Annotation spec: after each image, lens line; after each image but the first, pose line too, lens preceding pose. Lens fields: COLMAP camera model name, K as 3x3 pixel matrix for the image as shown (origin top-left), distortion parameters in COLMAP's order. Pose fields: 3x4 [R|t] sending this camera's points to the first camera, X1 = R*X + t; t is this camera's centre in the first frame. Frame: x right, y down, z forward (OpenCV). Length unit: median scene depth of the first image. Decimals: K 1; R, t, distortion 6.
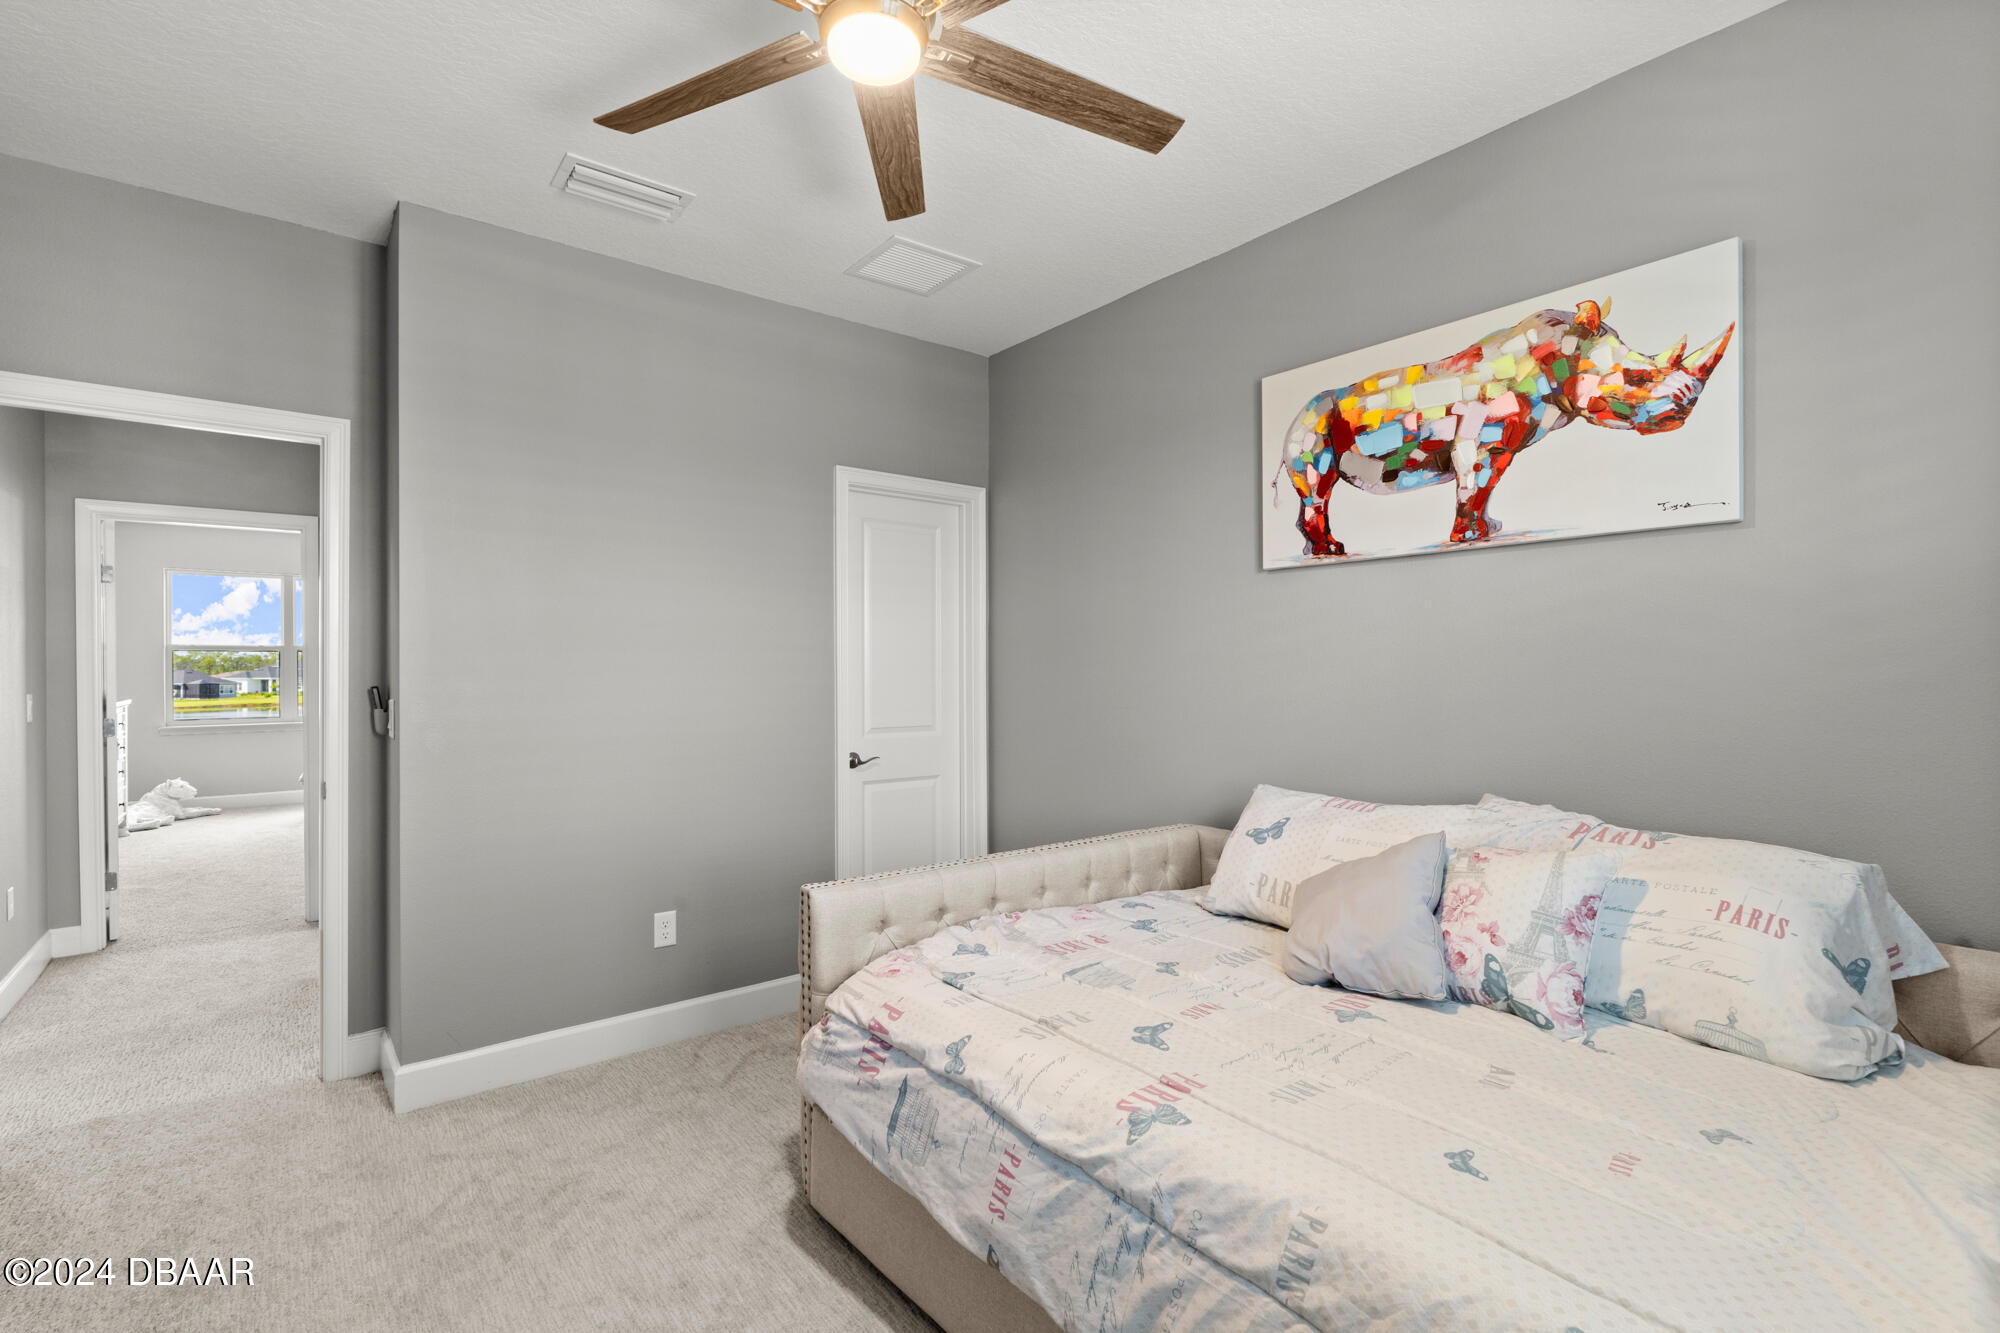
lens RADIAL K [[912.5, 0, 1009.8], [0, 912.5, 667.7], [0, 0, 1]] dist [-0.002951, -0.000356]
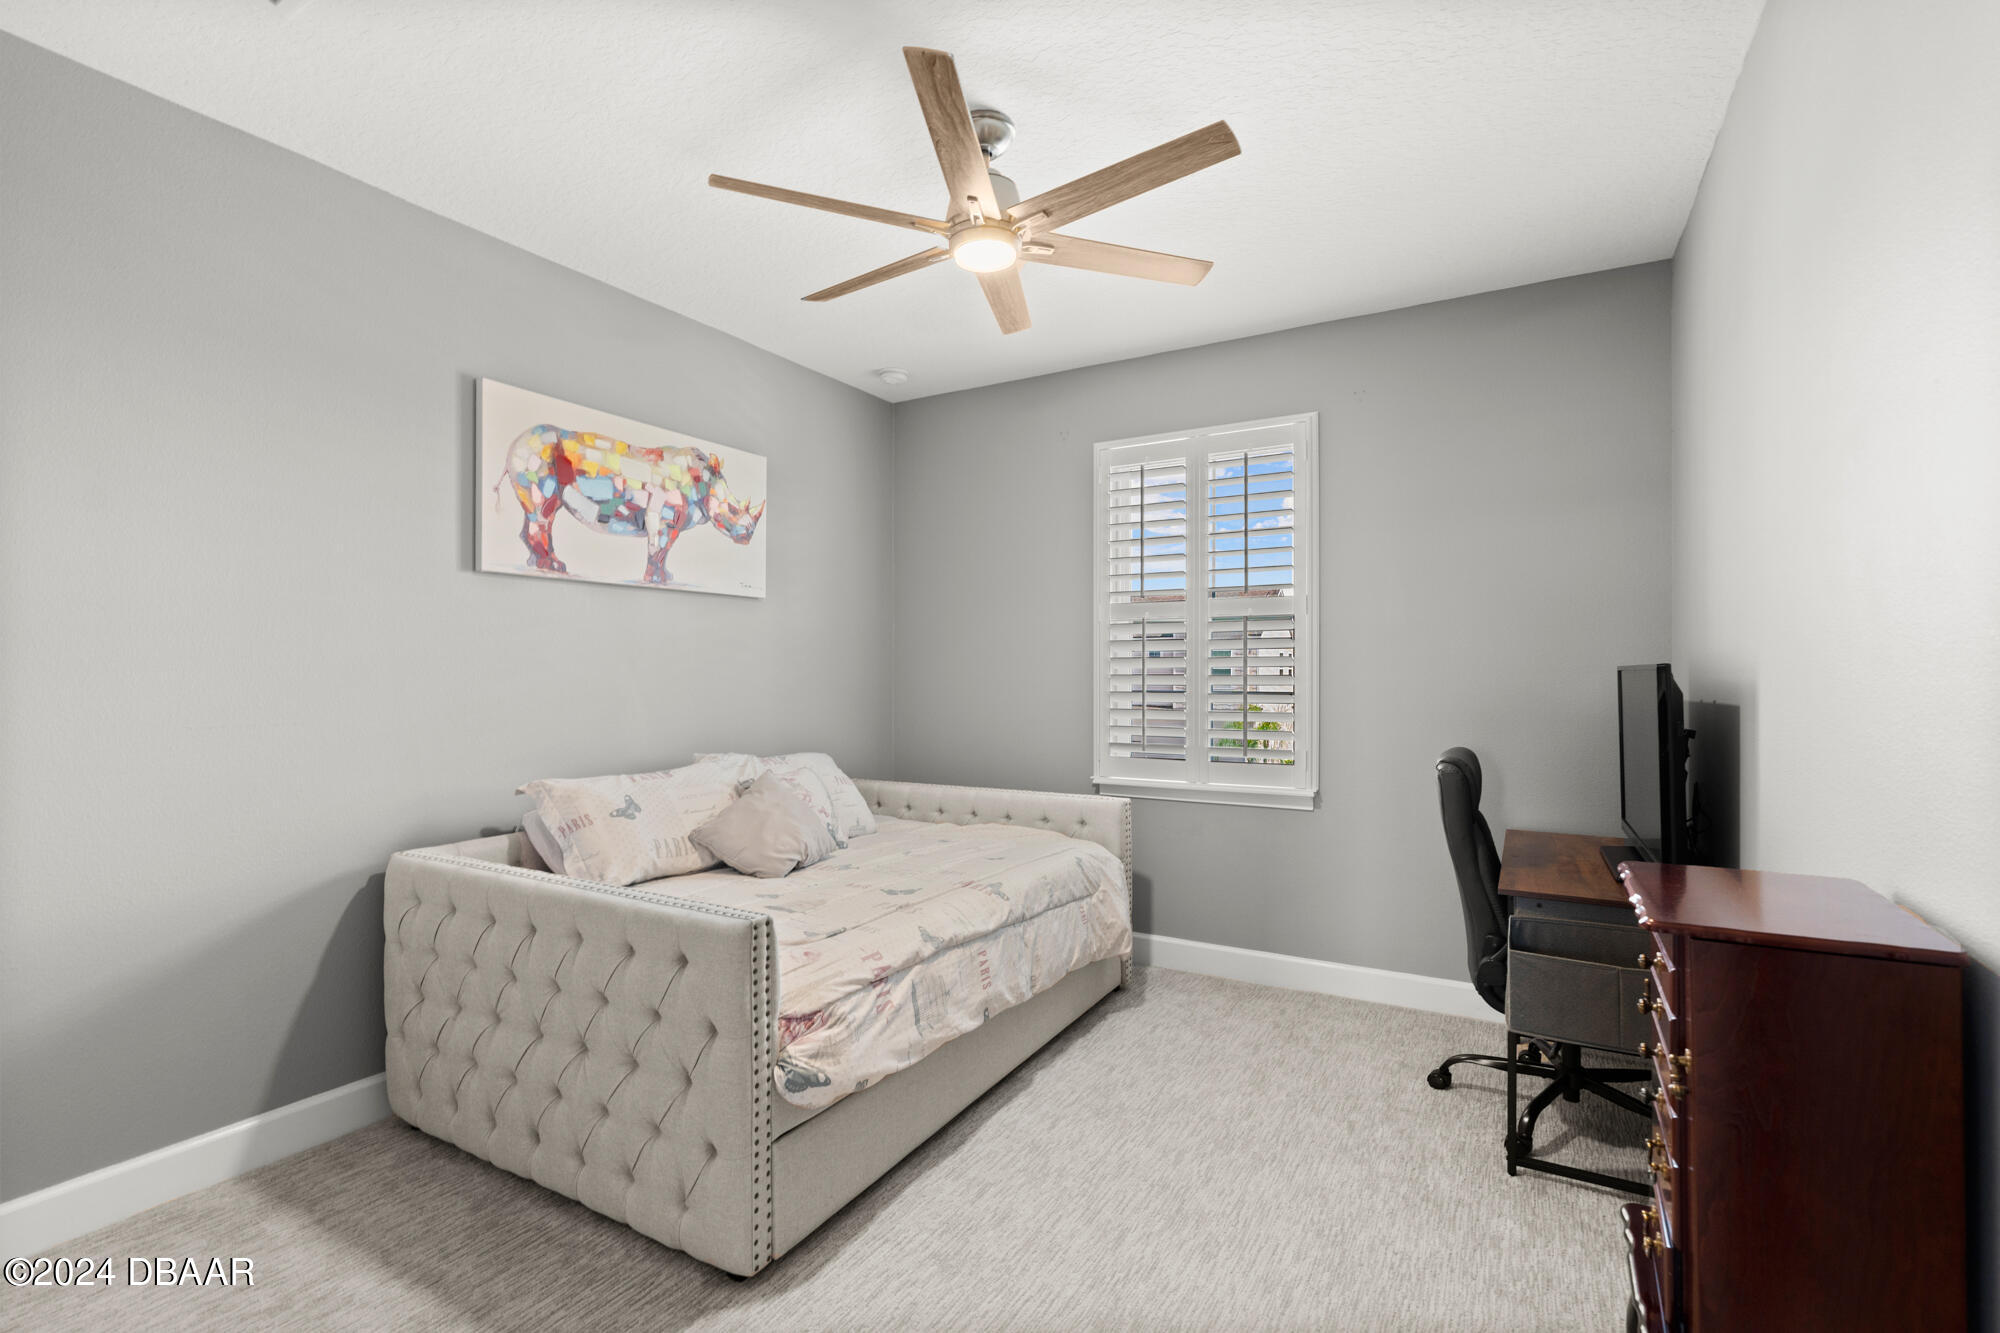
lens RADIAL K [[912.5, 0, 1008.5], [0, 912.5, 668.5], [0, 0, 1]] dist [-0.002951, -0.000356]
pose [[-0.363618, 0.007460, 0.931518, -0.996601], [-0.002844, 0.999954, -0.009118, 0.007154], [-0.931544, -0.005965, -0.363580, 0.967226]]
